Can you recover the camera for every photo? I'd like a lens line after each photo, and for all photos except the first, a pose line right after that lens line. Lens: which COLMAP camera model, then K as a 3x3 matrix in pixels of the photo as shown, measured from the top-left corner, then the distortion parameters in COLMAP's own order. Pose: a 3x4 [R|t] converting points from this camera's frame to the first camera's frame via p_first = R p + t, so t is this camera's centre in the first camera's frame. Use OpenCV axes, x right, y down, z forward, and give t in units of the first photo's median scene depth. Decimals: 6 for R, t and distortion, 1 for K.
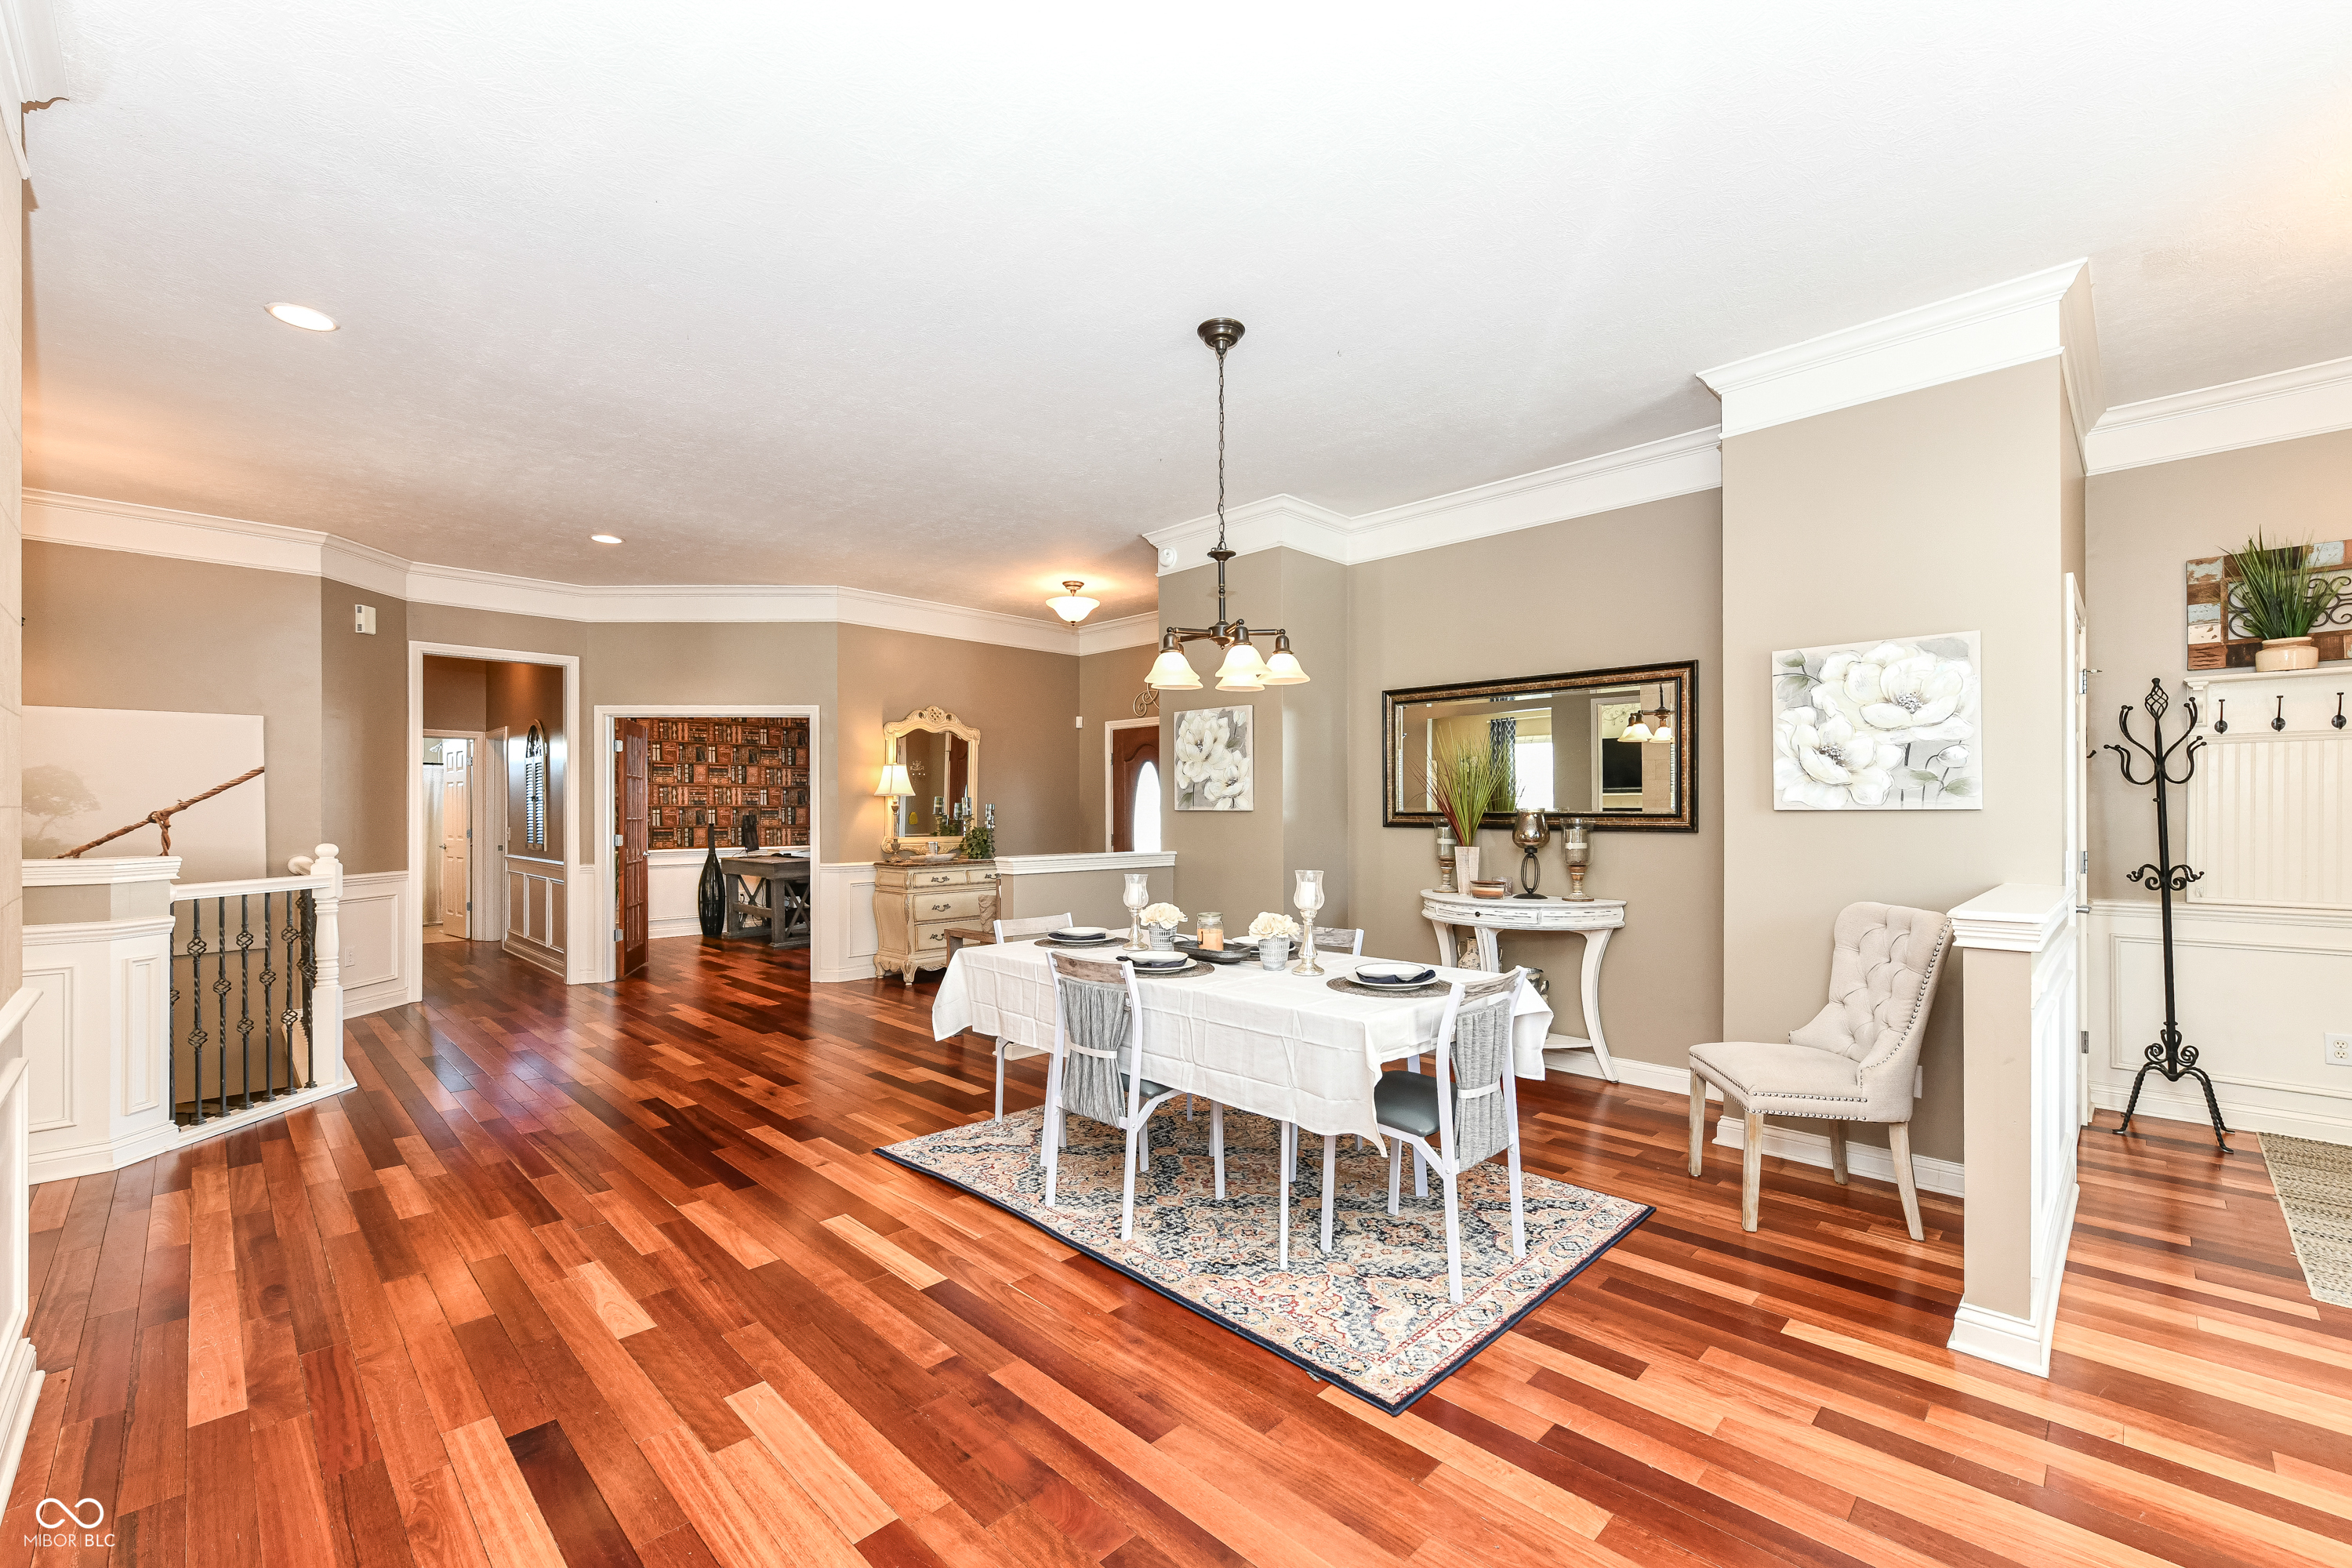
lens RADIAL K [[945.0, 0, 1169.7], [0, 945.0, 807.1], [0, 0, 1]] dist [0.001960, -0.000626]
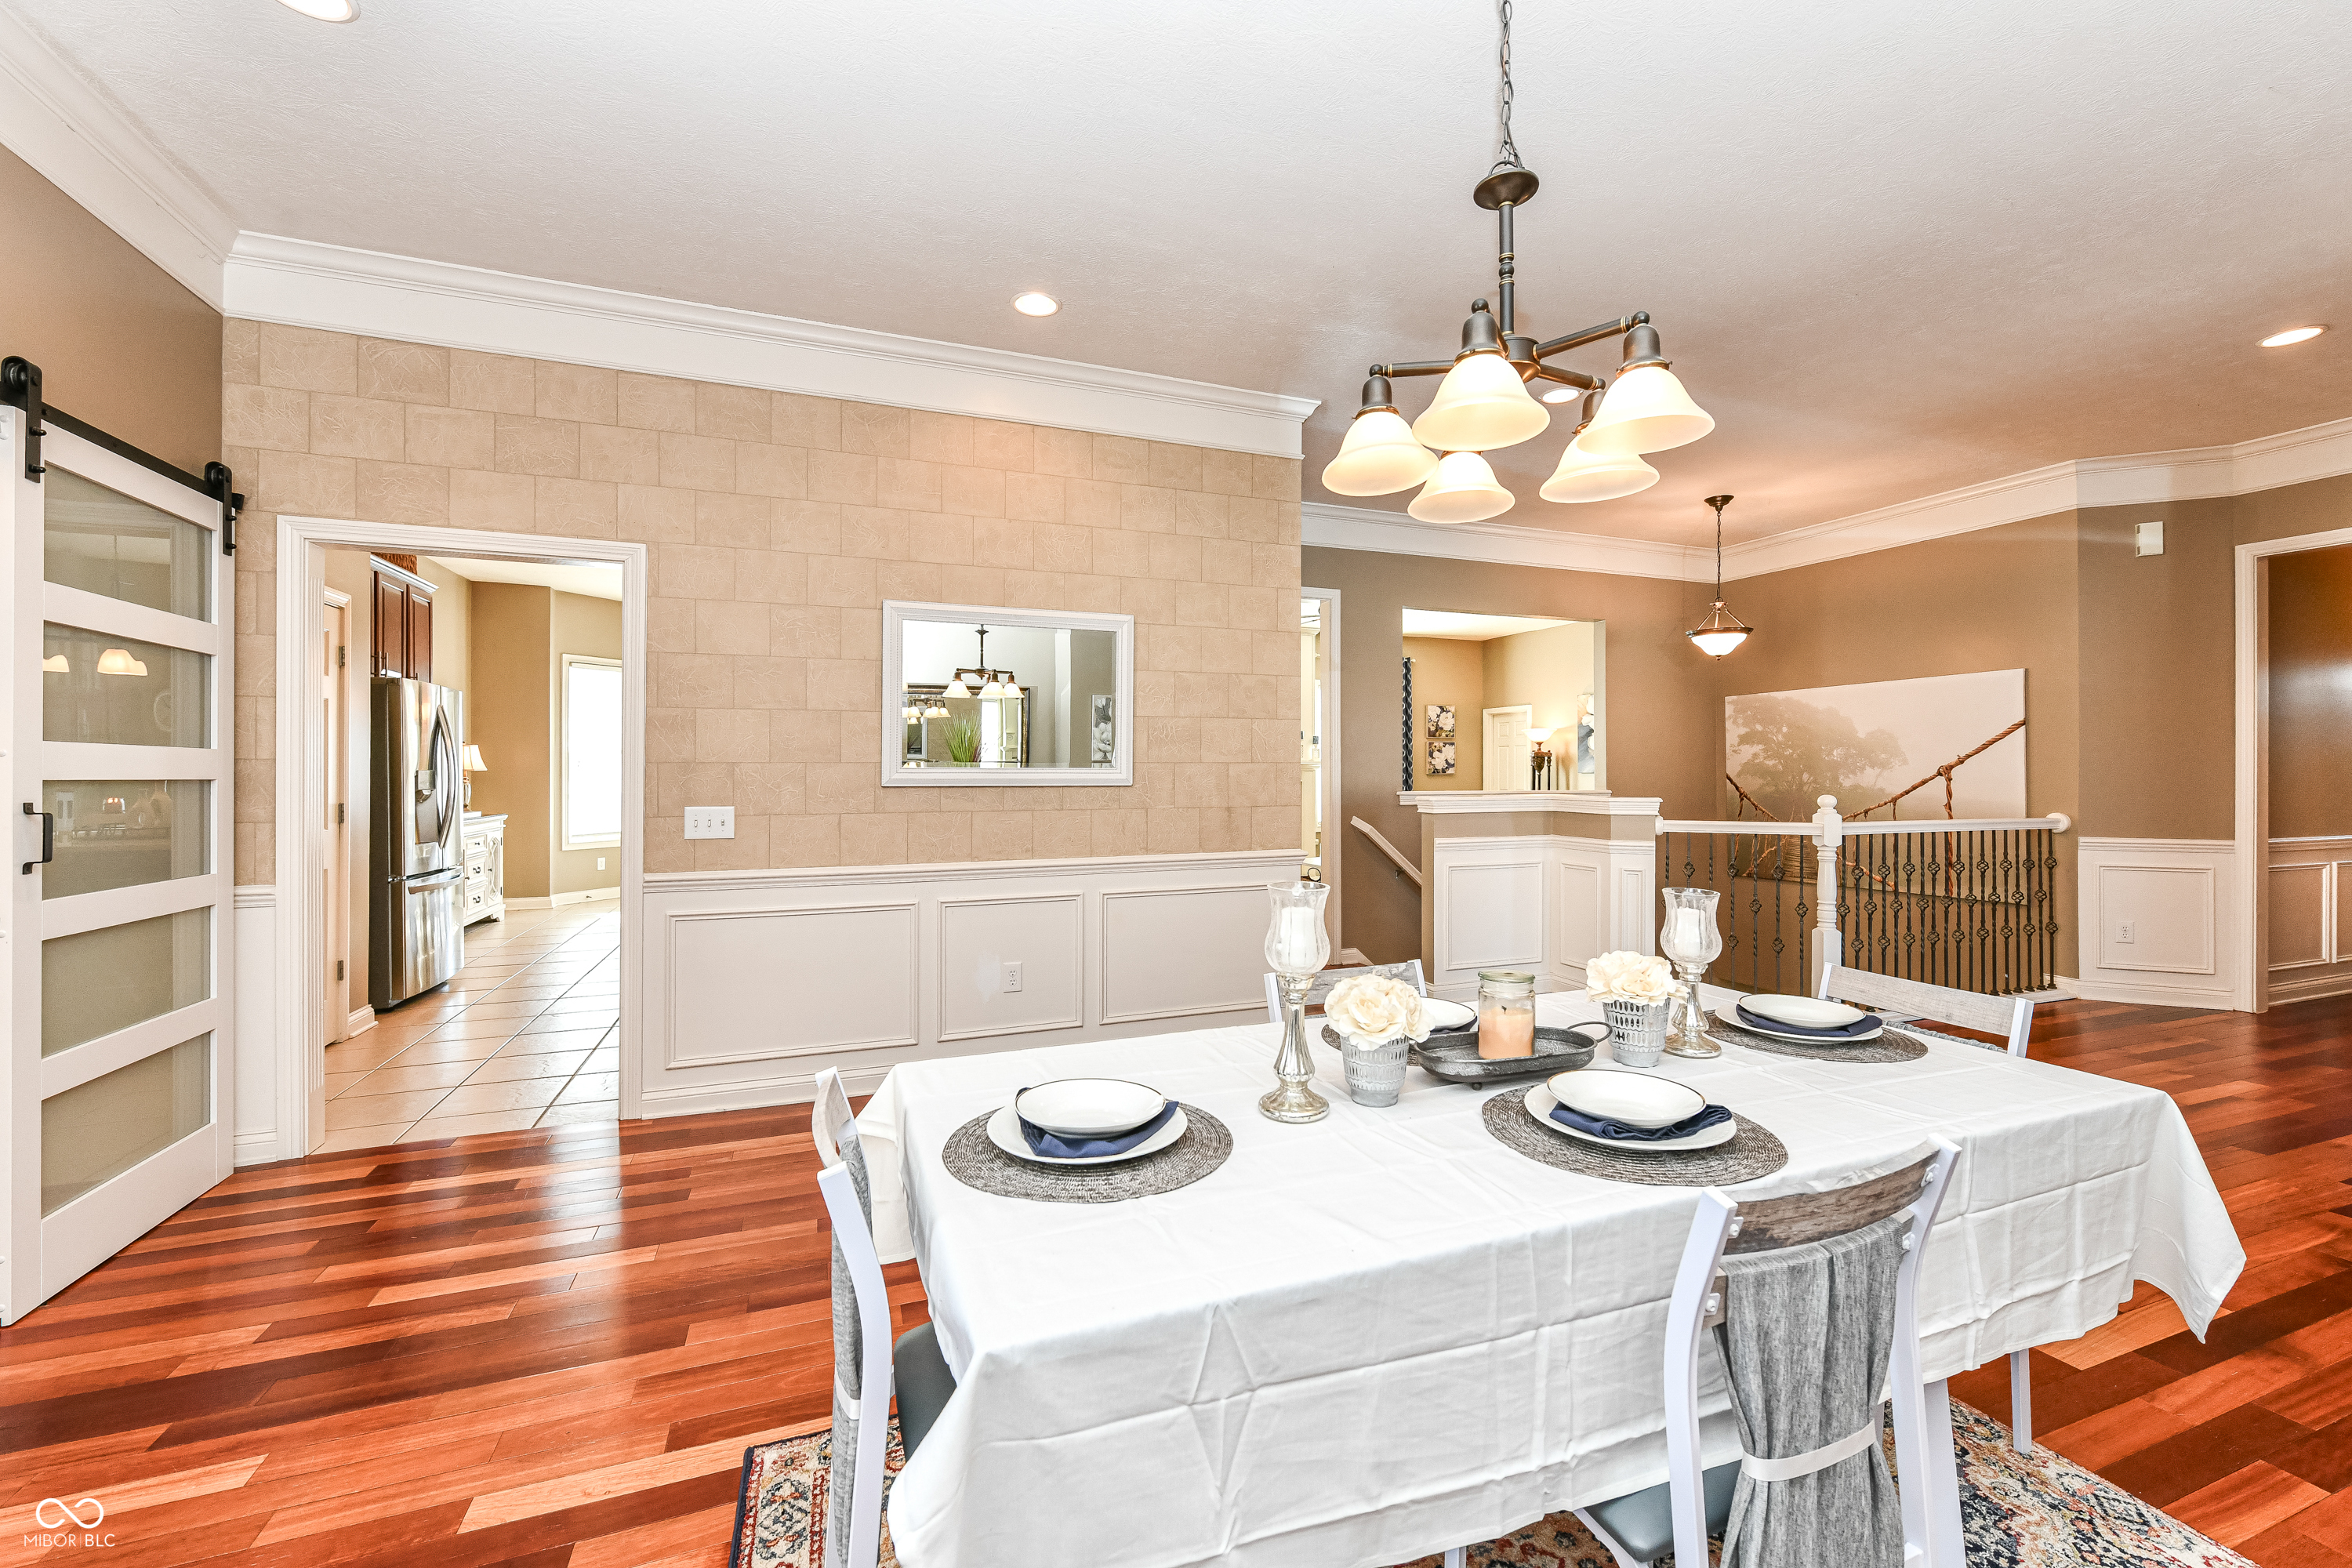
lens RADIAL K [[945.0, 0, 1176.9], [0, 945.0, 775.3], [0, 0, 1]] dist [0.001960, -0.000626]
pose [[-0.393895, 0.003469, -0.919149, 0.304036], [0.004368, 0.999989, 0.001902, 0.009480], [0.919145, -0.003266, -0.393906, 0.591673]]
